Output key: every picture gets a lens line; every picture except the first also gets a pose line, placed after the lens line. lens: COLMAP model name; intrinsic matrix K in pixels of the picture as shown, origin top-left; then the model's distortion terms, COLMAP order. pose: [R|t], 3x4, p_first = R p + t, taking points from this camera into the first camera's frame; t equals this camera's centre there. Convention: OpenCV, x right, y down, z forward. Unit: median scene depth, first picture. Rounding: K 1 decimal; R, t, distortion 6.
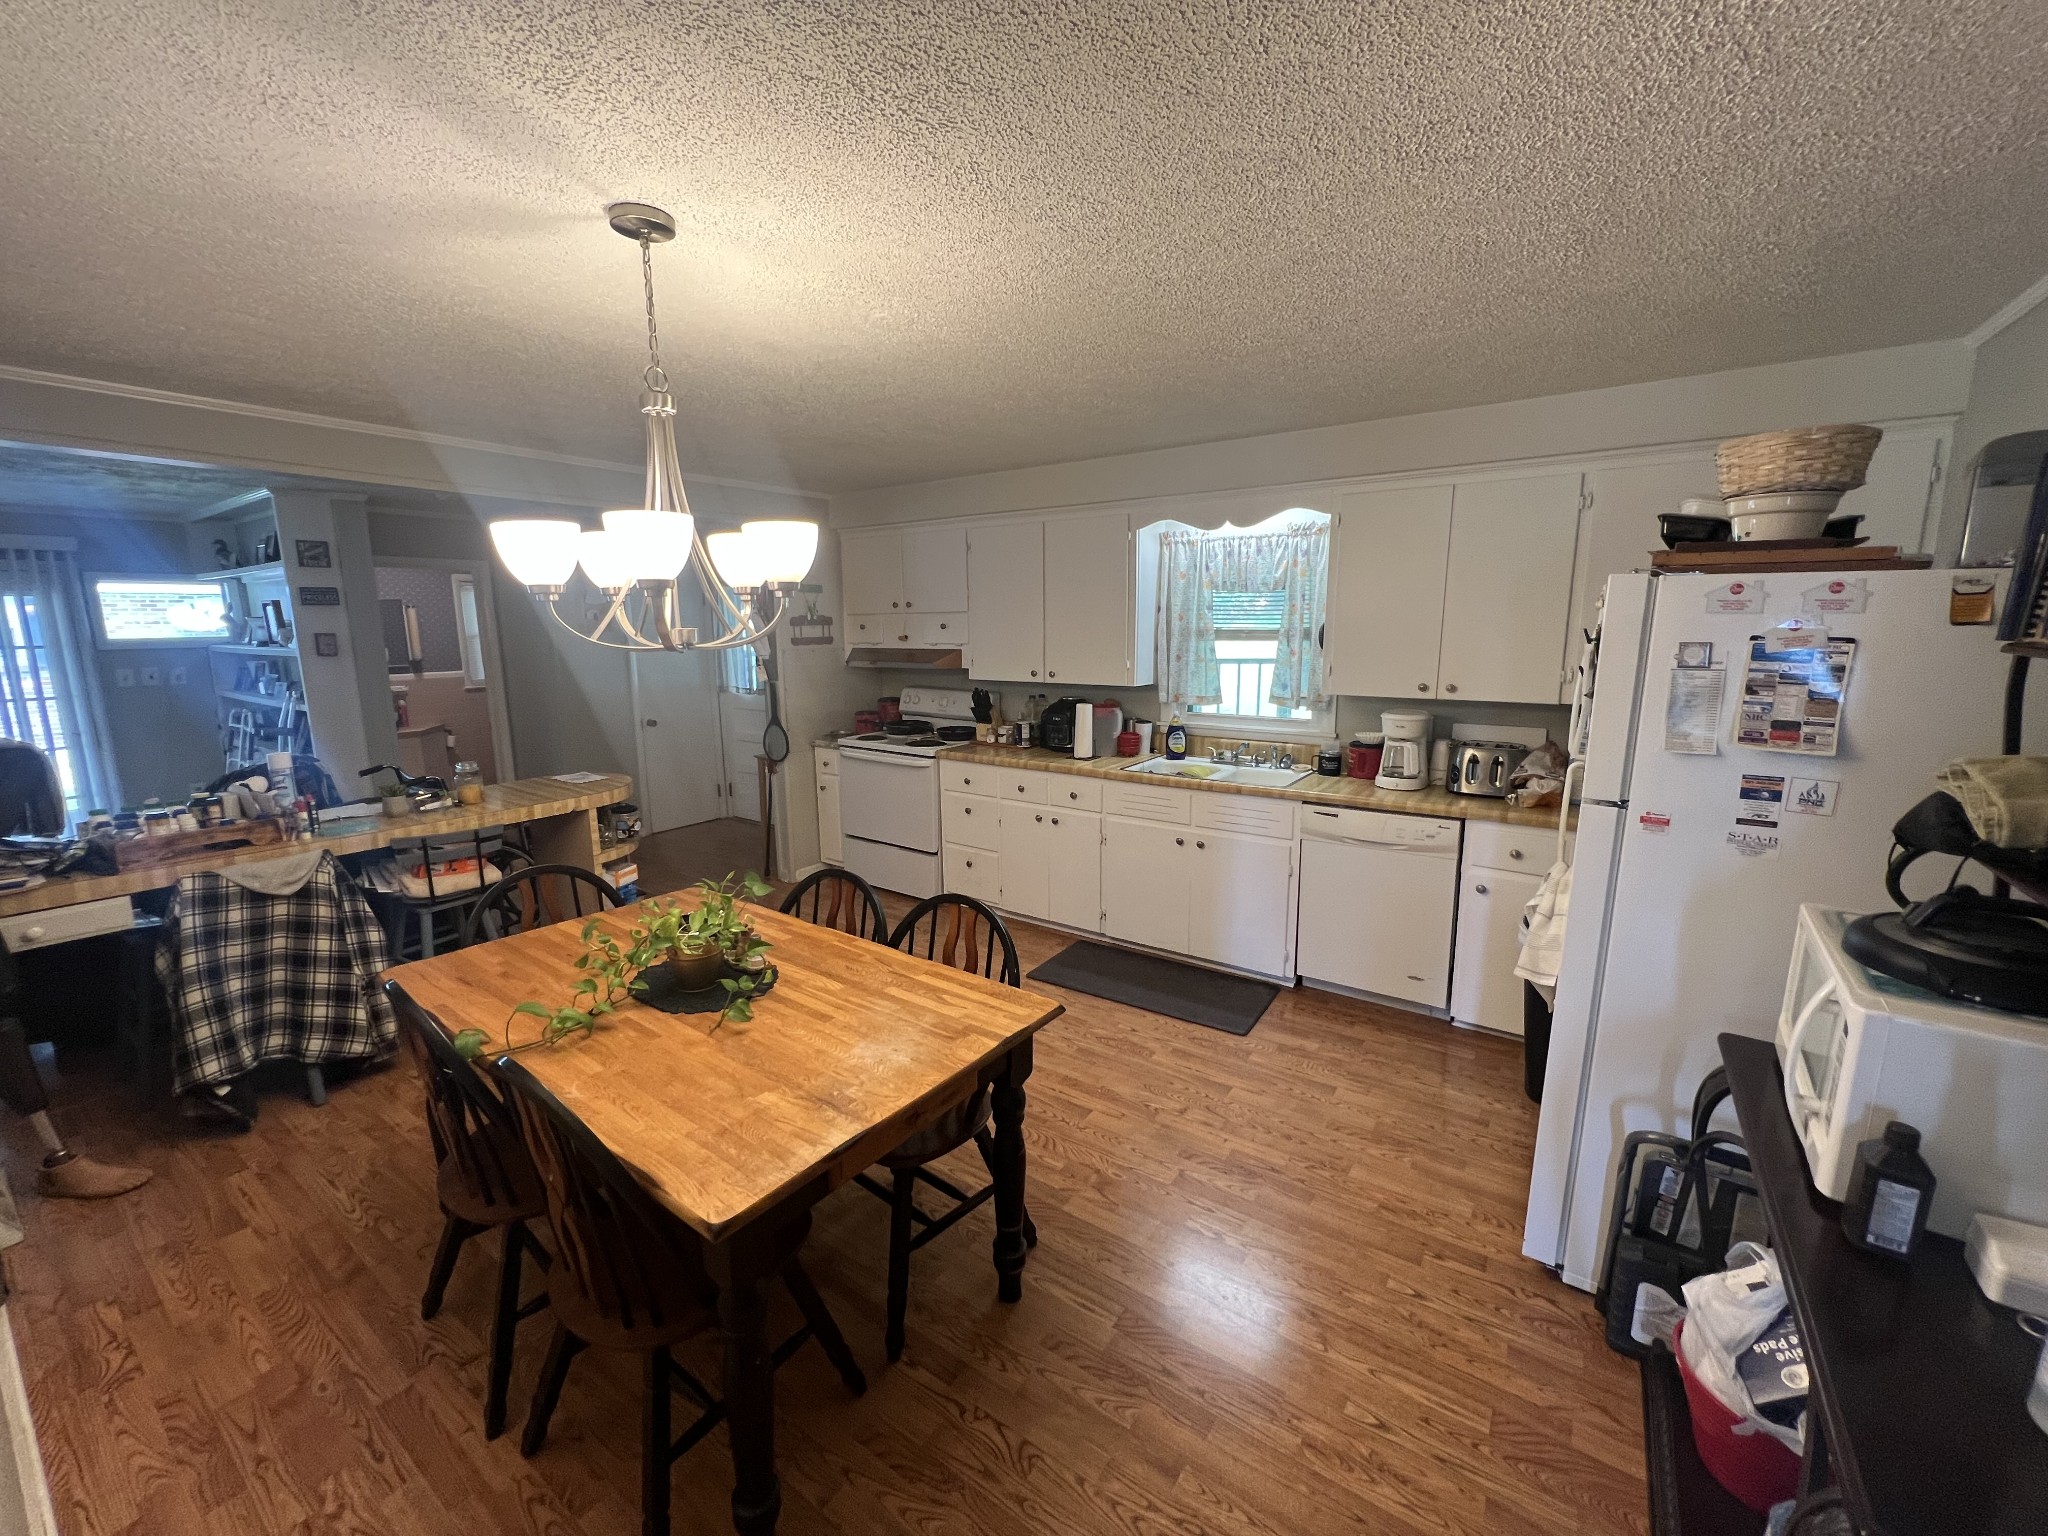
lens RADIAL K [[822.5, 0, 1018.6], [0, 822.5, 768.3], [0, 0, 1]] dist [-0.003136, 0.001106]
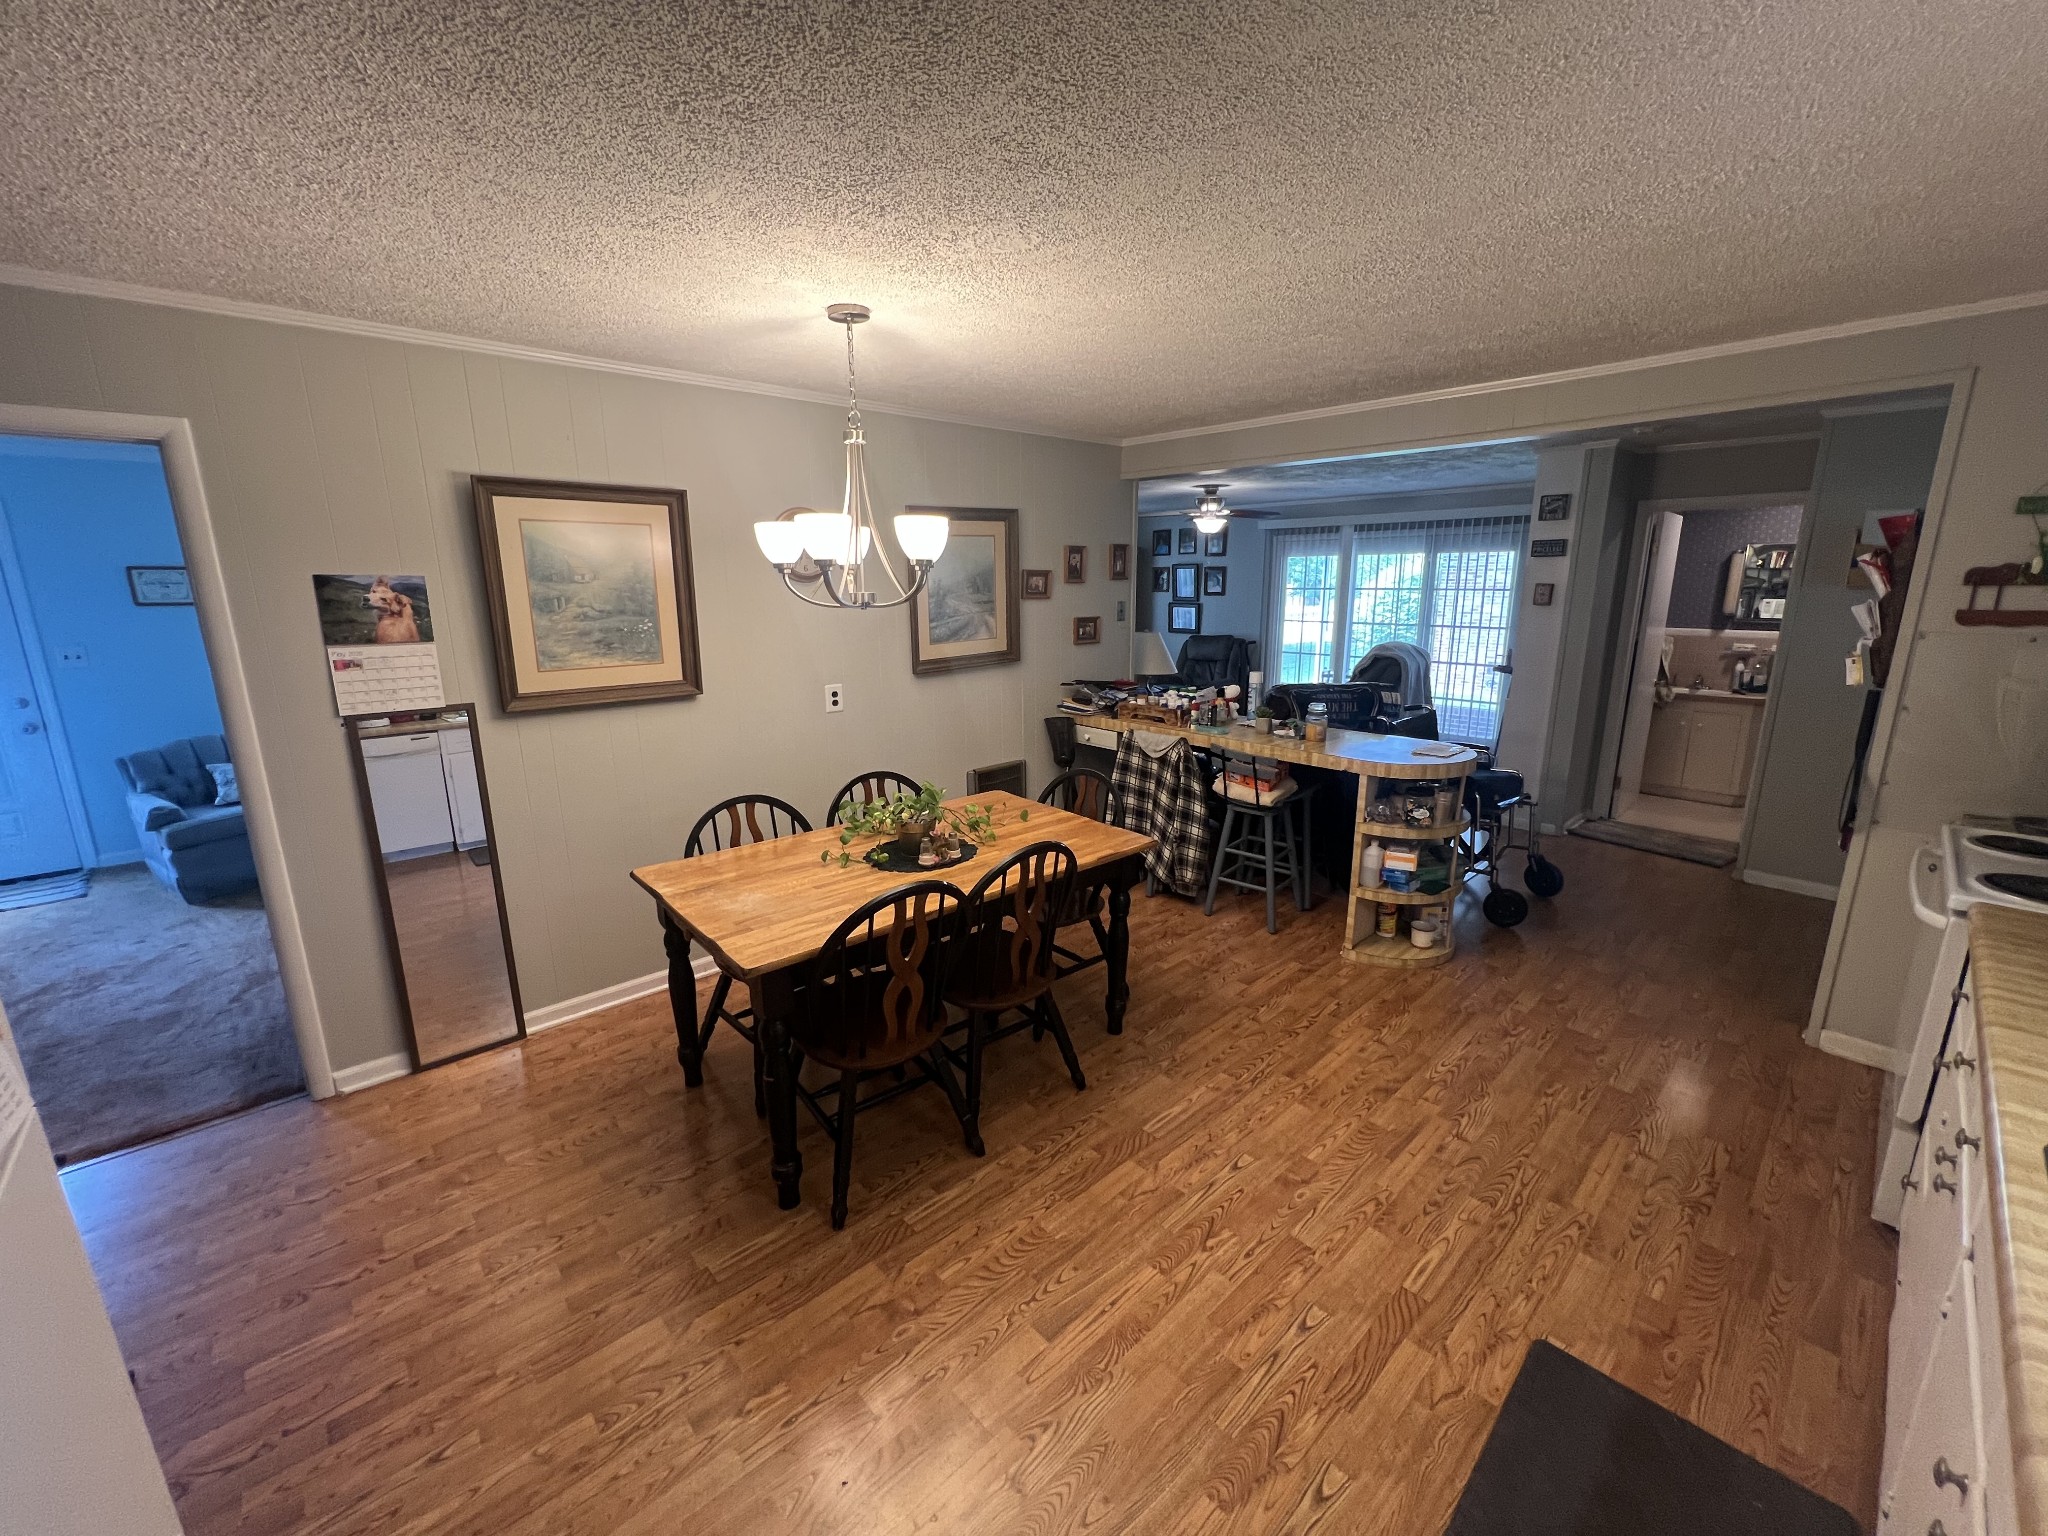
lens RADIAL K [[822.5, 0, 1015.7], [0, 822.5, 761.3], [0, 0, 1]] dist [-0.003136, 0.001106]
pose [[-0.206952, 0.224146, -0.952328, 0.473610], [-0.161666, 0.952185, 0.259244, -0.148267], [0.964901, 0.207611, -0.160820, 0.752919]]
